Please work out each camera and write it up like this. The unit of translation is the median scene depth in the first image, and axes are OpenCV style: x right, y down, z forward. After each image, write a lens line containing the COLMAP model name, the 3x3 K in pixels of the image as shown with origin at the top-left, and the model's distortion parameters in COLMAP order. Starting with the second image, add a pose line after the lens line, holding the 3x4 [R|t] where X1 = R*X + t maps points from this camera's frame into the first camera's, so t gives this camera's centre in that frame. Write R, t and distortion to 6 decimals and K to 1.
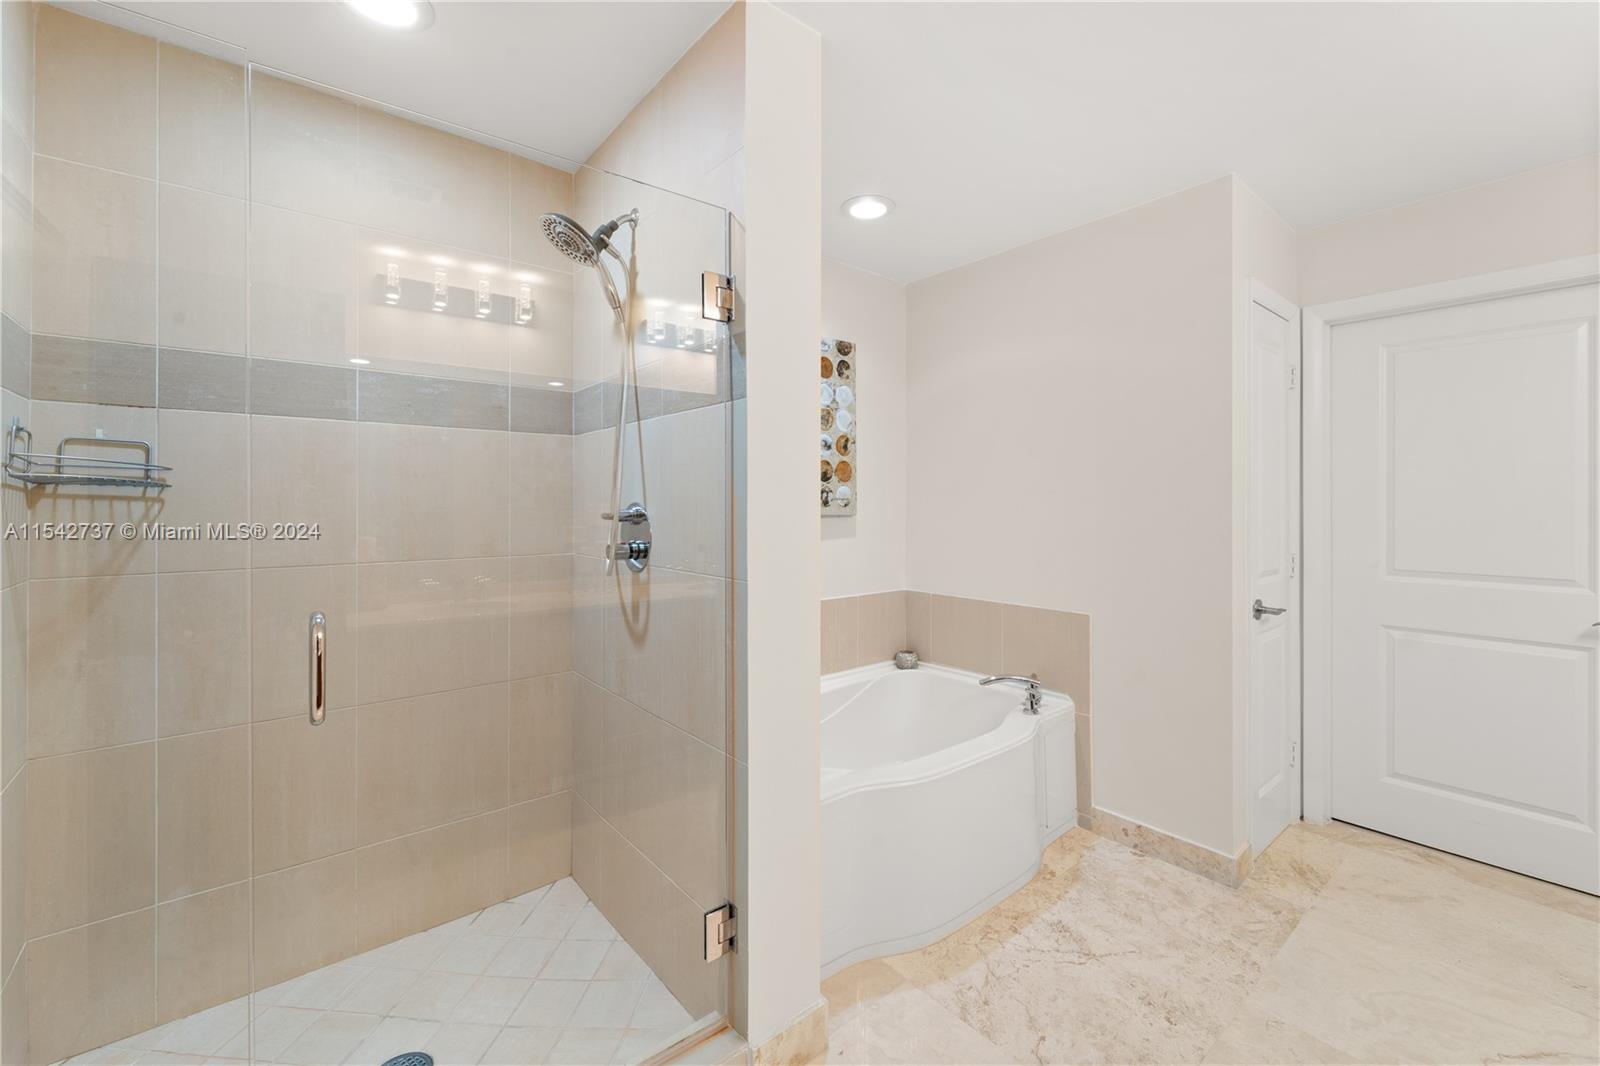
lens RADIAL K [[650.2, 0, 803.6], [0, 650.2, 506.2], [0, 0, 1]] dist [-0.003918, 0.000773]
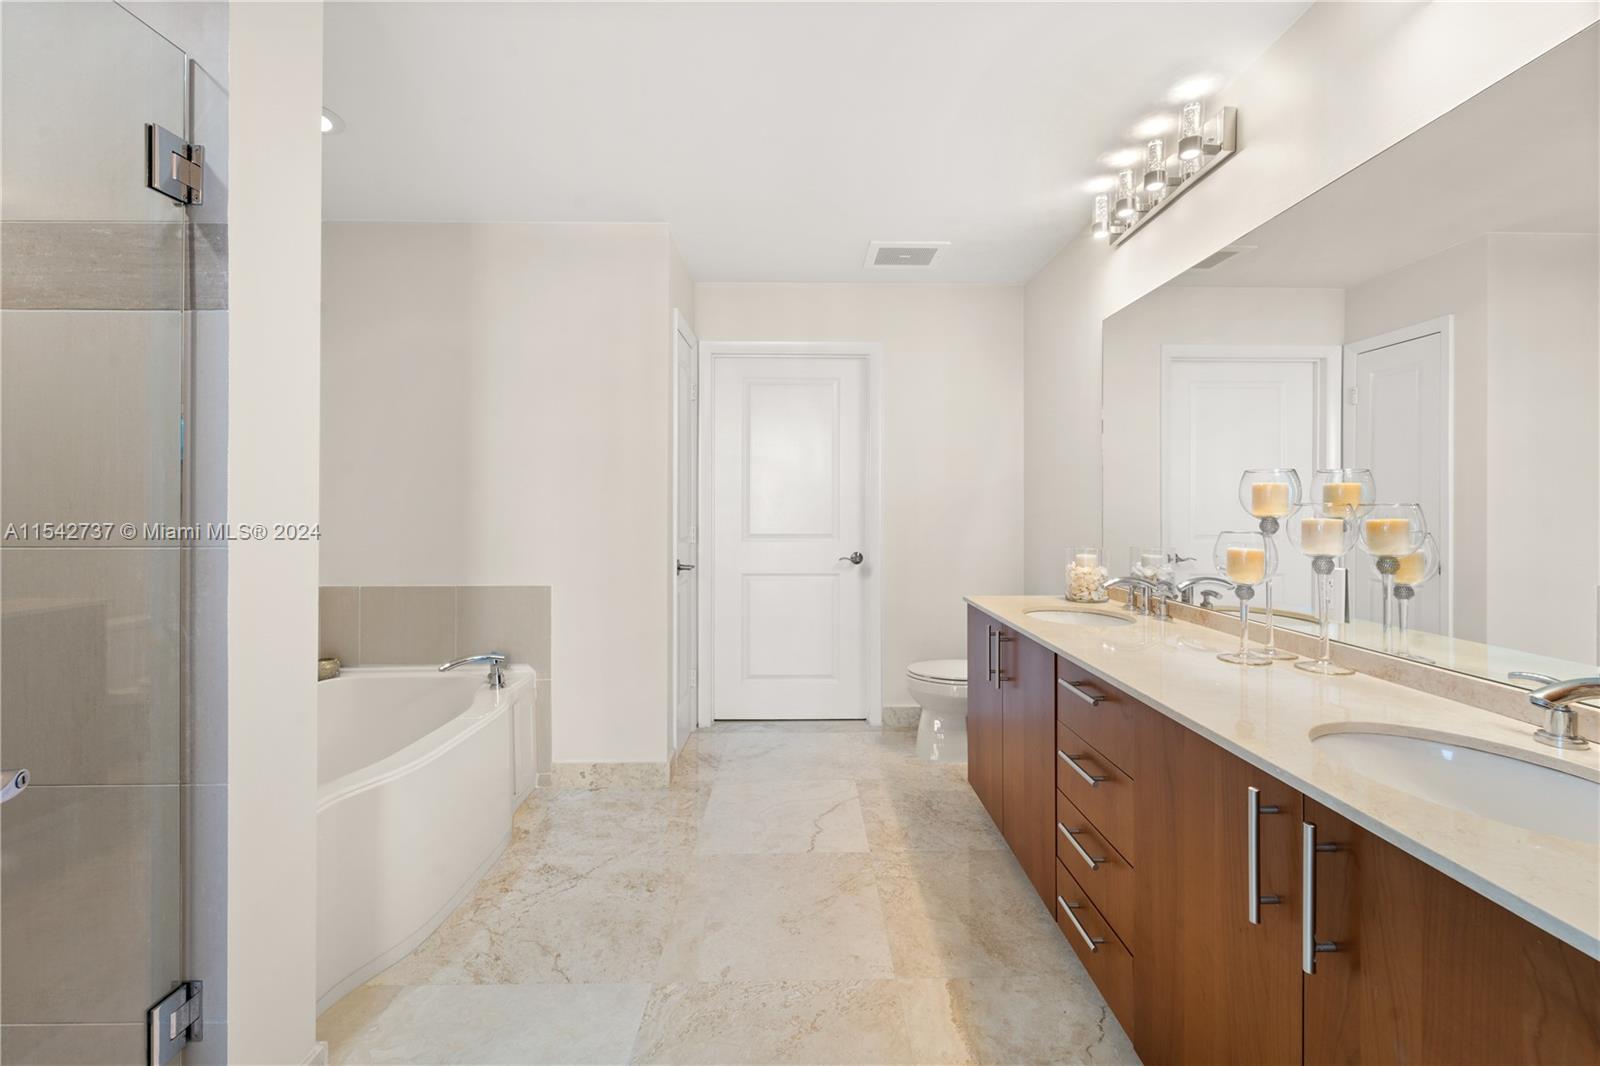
lens RADIAL K [[650.2, 0, 799.8], [0, 650.2, 506.5], [0, 0, 1]] dist [-0.003918, 0.000773]
pose [[0.640348, -0.000156, 0.768085, -0.168283], [-0.001621, 0.999997, 0.001555, 0.044550], [-0.768083, -0.002241, 0.640346, -0.013987]]
